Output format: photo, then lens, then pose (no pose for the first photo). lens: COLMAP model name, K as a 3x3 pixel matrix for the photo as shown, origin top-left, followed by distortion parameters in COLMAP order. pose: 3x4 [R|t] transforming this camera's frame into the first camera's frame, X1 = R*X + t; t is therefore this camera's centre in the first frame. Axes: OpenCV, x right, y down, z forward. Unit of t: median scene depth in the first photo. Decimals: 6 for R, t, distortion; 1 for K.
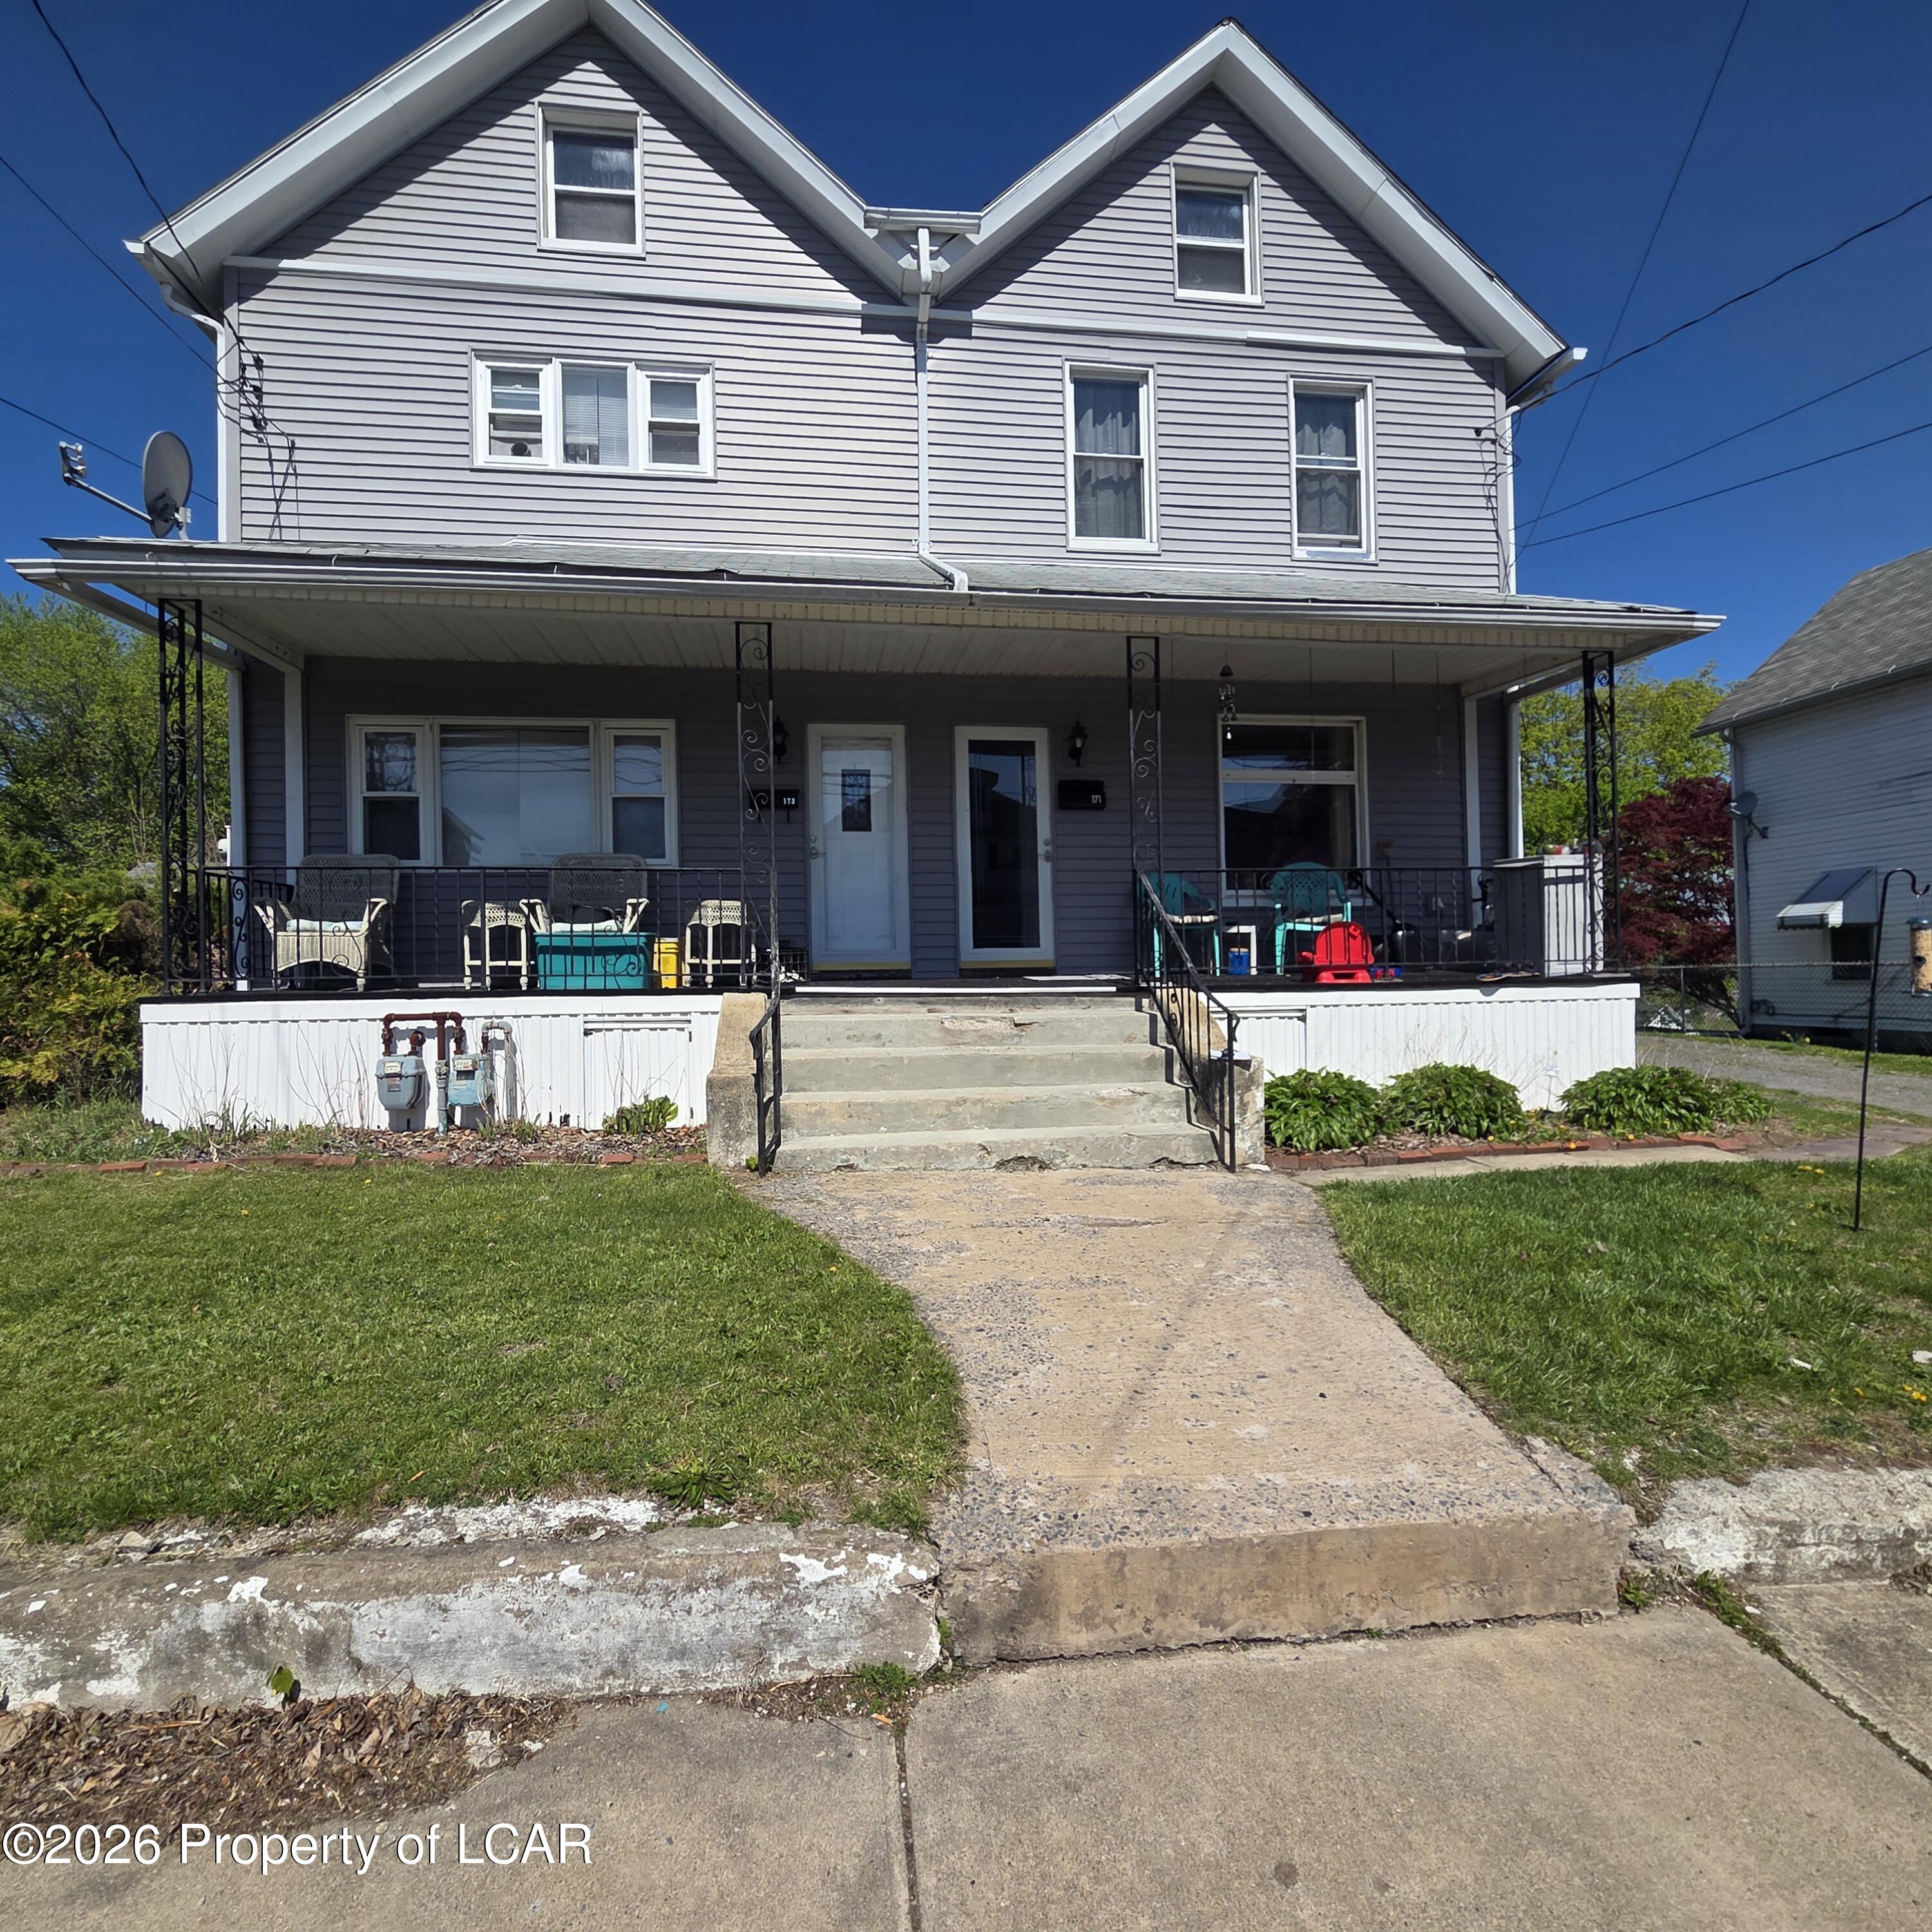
lens RADIAL K [[1049.0, 0, 966.4], [0, 1049.0, 964.5], [0, 0, 1]] dist [0.000640, -0.000313]
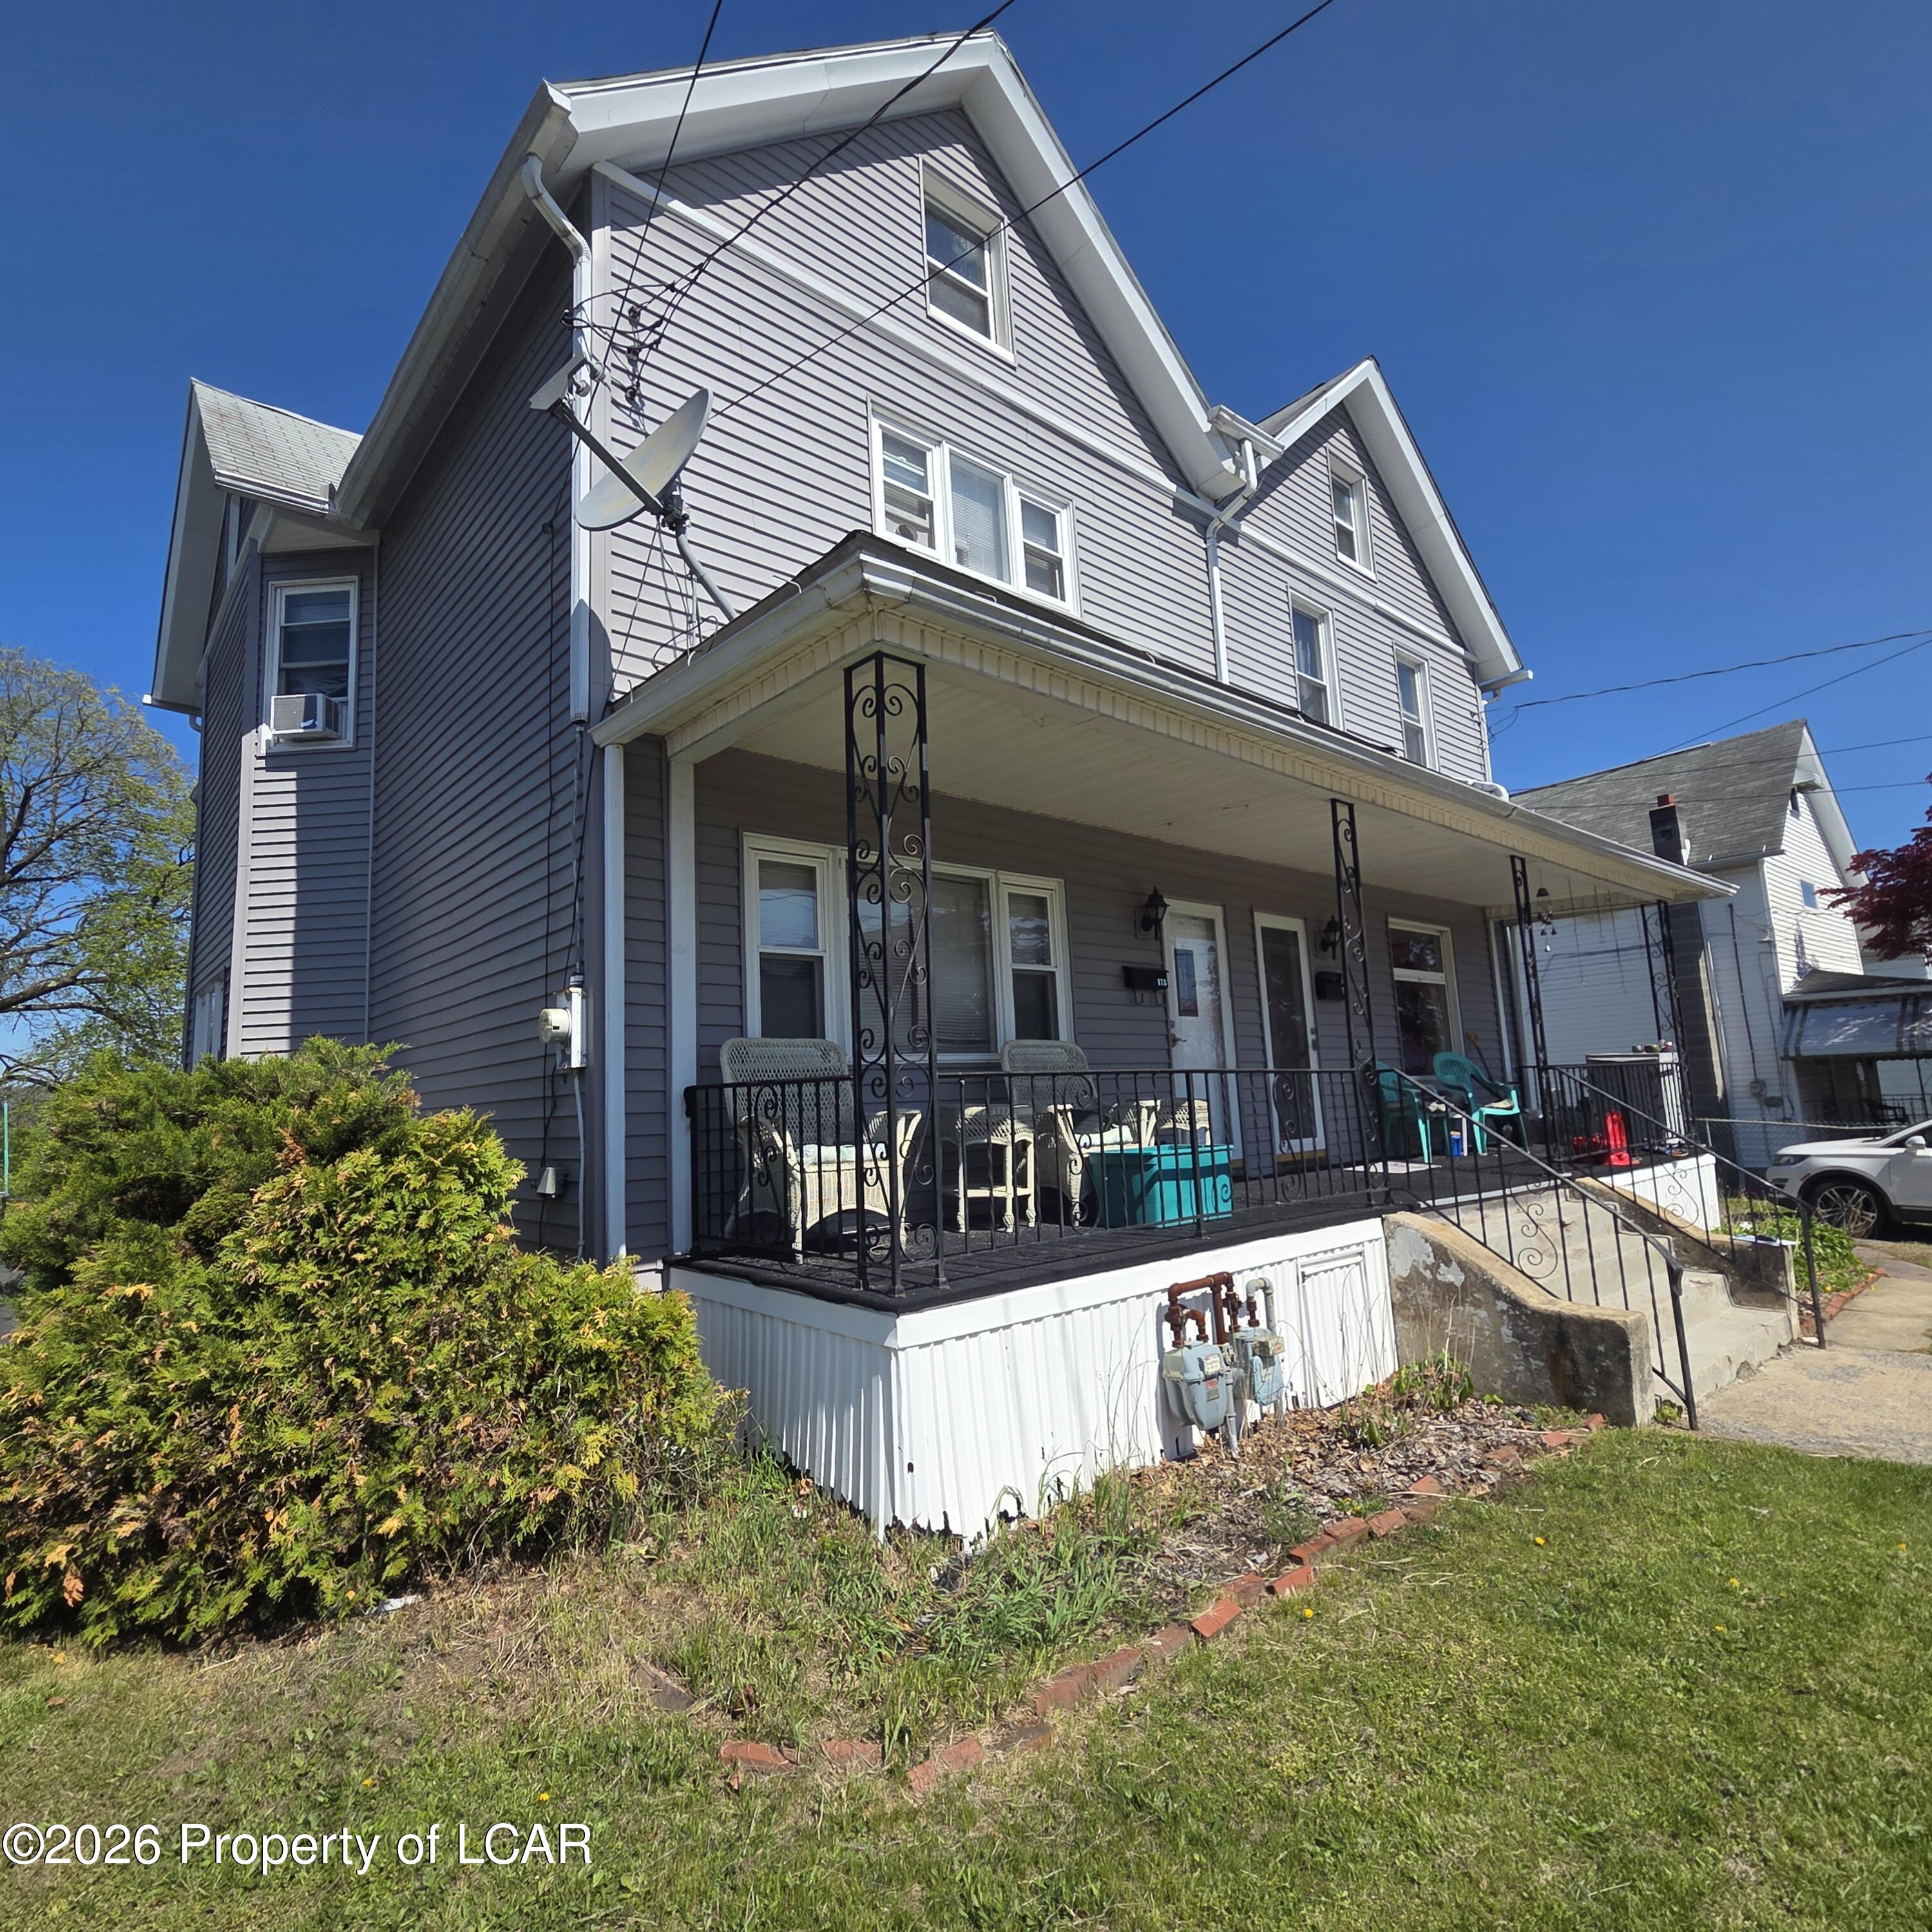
lens RADIAL K [[1049.0, 0, 966.4], [0, 1049.0, 964.5], [0, 0, 1]] dist [0.000640, -0.000313]
pose [[0.840130, 0.051489, 0.539936, -0.796551], [0.027133, 0.990248, -0.136651, -0.054150], [-0.541706, 0.129455, 0.830539, 0.350733]]
